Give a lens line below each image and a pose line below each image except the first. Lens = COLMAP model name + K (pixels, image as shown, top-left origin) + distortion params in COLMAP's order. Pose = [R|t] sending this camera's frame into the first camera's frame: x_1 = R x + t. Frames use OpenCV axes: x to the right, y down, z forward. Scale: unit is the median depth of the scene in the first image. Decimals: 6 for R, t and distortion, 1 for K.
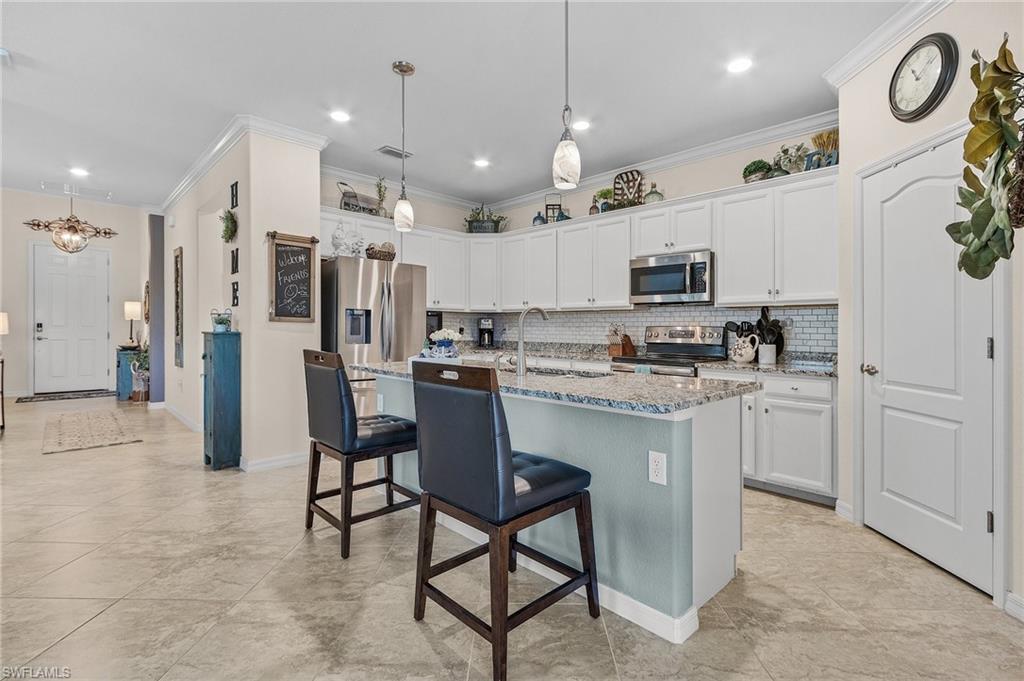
lens RADIAL K [[472.5, 0, 519.3], [0, 472.5, 331.3], [0, 0, 1]] dist [0.000166, -0.000212]
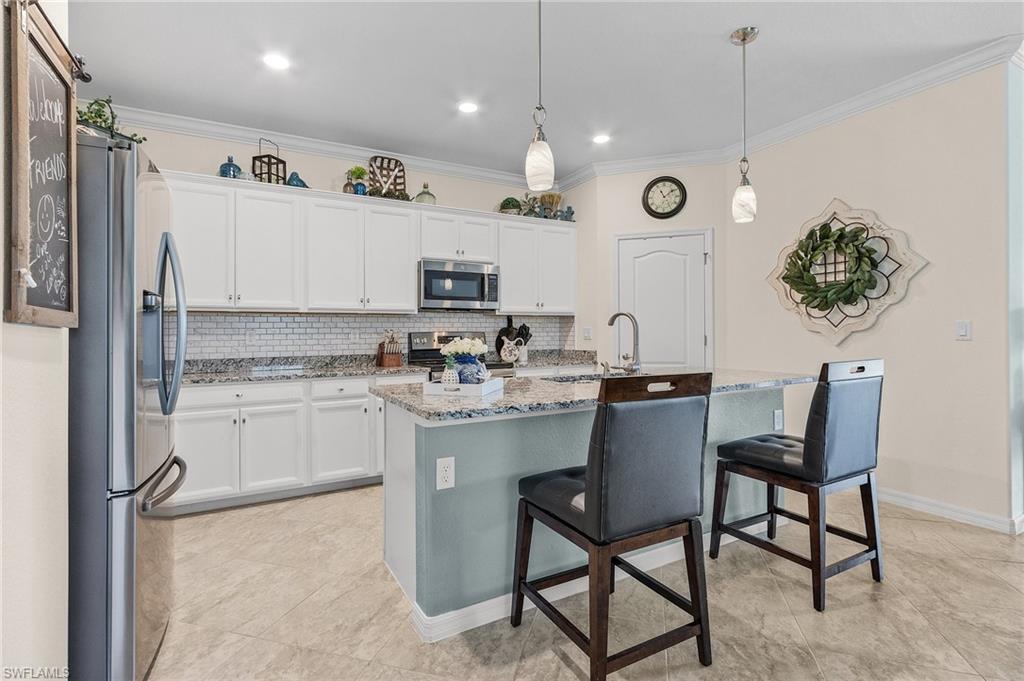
lens RADIAL K [[461.3, 0, 512.0], [0, 461.3, 340.5], [0, 0, 1]] dist [0.000220, -0.000194]
pose [[0.276635, -0.024770, 0.960656, -0.591709], [0.020808, 0.999588, 0.019782, -0.008518], [-0.960750, 0.014517, 0.277036, 0.587485]]
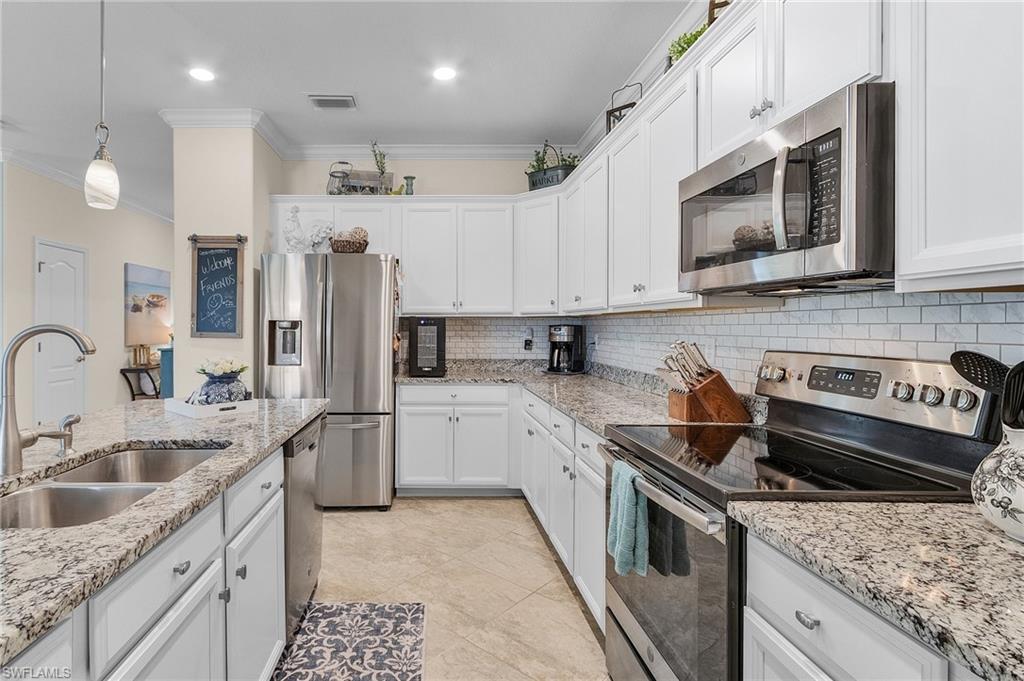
lens RADIAL K [[503.9, 0, 416.0], [0, 503.9, 340.5], [0, 0, 1]] dist [0.000118, 0.000018]
pose [[0.698774, 0.010962, -0.715259, 0.383341], [0.001351, 0.999861, 0.016642, -0.026394], [0.715342, -0.012595, 0.698661, 0.560501]]
